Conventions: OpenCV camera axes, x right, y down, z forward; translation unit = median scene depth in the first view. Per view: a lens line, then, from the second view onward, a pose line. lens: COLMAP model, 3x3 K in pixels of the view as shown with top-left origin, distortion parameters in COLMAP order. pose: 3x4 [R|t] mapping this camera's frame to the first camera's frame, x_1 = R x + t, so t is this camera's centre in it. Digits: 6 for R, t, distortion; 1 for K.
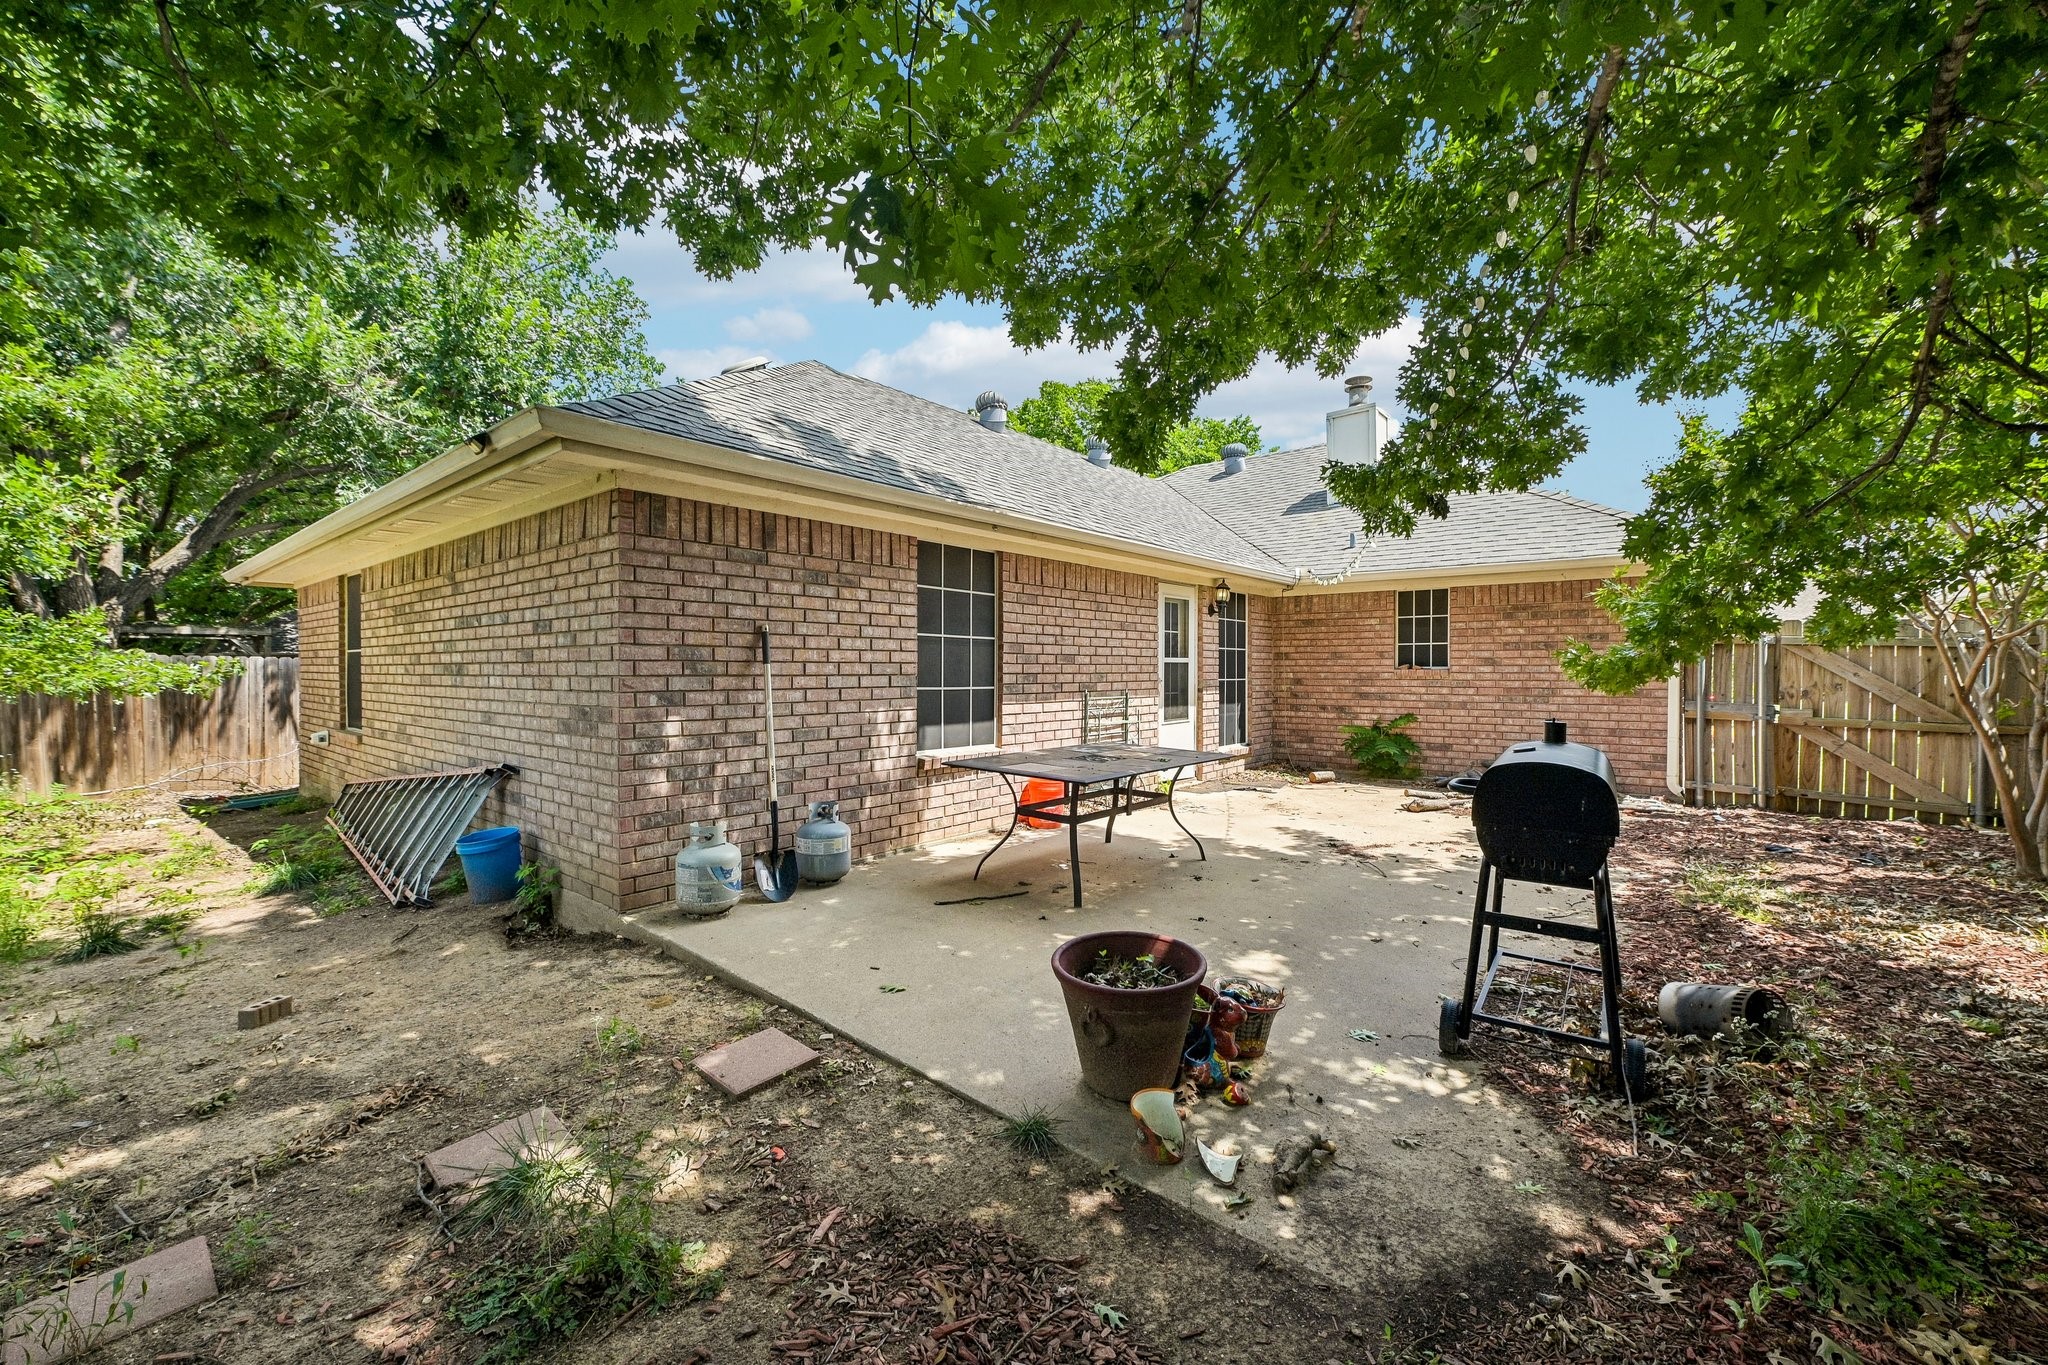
lens RADIAL K [[809.0, 0, 1032.2], [0, 809.0, 683.3], [0, 0, 1]] dist [-0.008721, 0.000584]
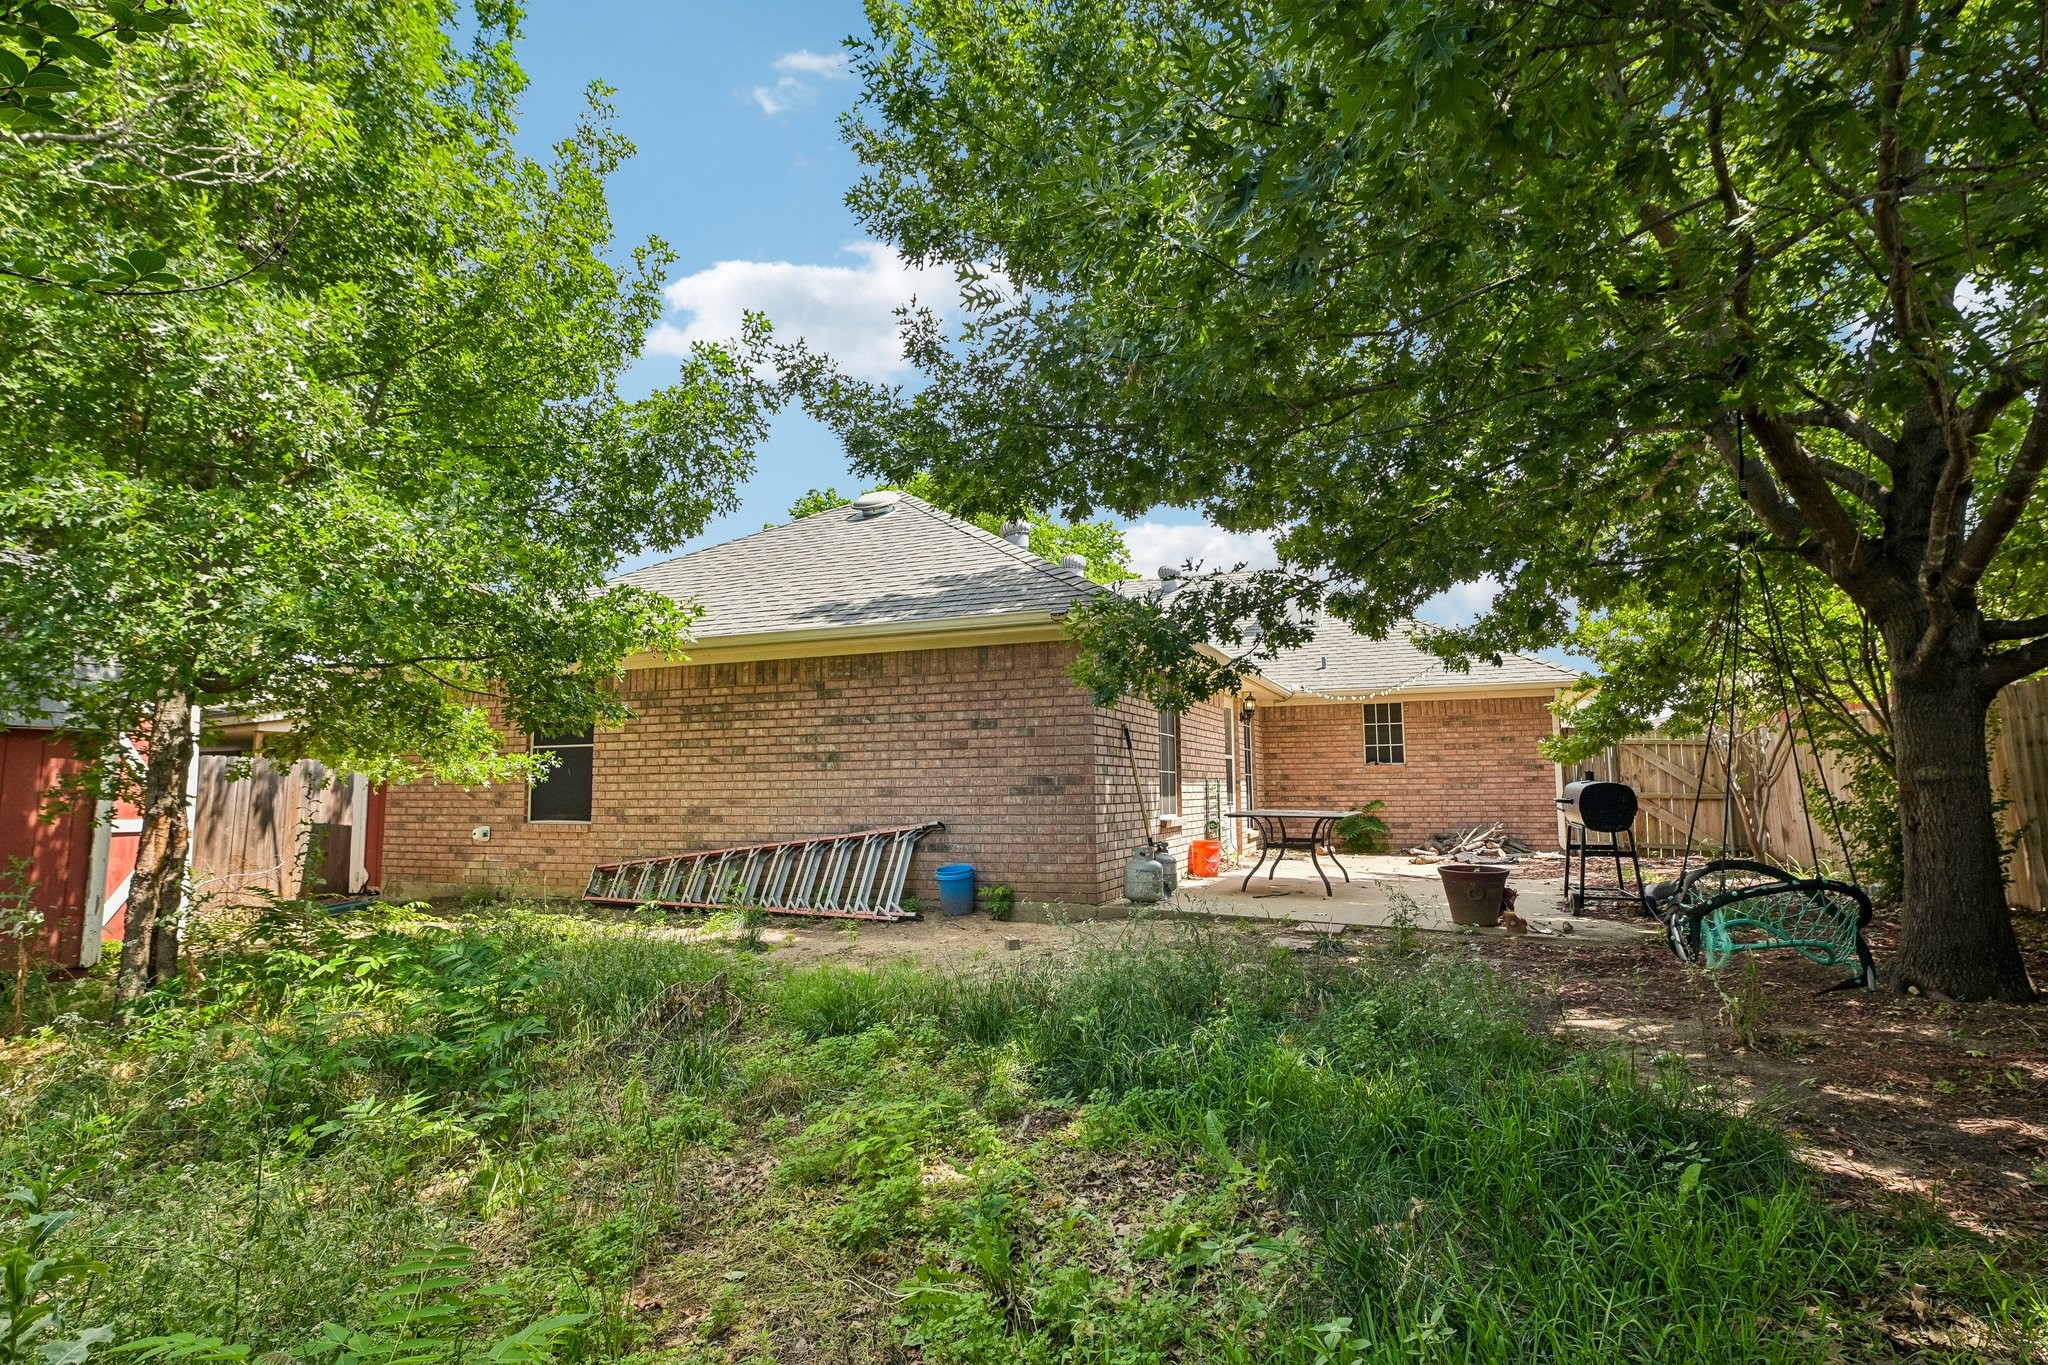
lens RADIAL K [[969.3, 0, 1024.0], [0, 969.3, 682.5], [0, 0, 1]] dist [-0.050090, 0.000007]
pose [[0.968508, 0.018427, 0.248301, -0.466463], [0.013061, 0.992124, -0.124576, 0.036716], [-0.248641, 0.123896, 0.960639, -0.347712]]
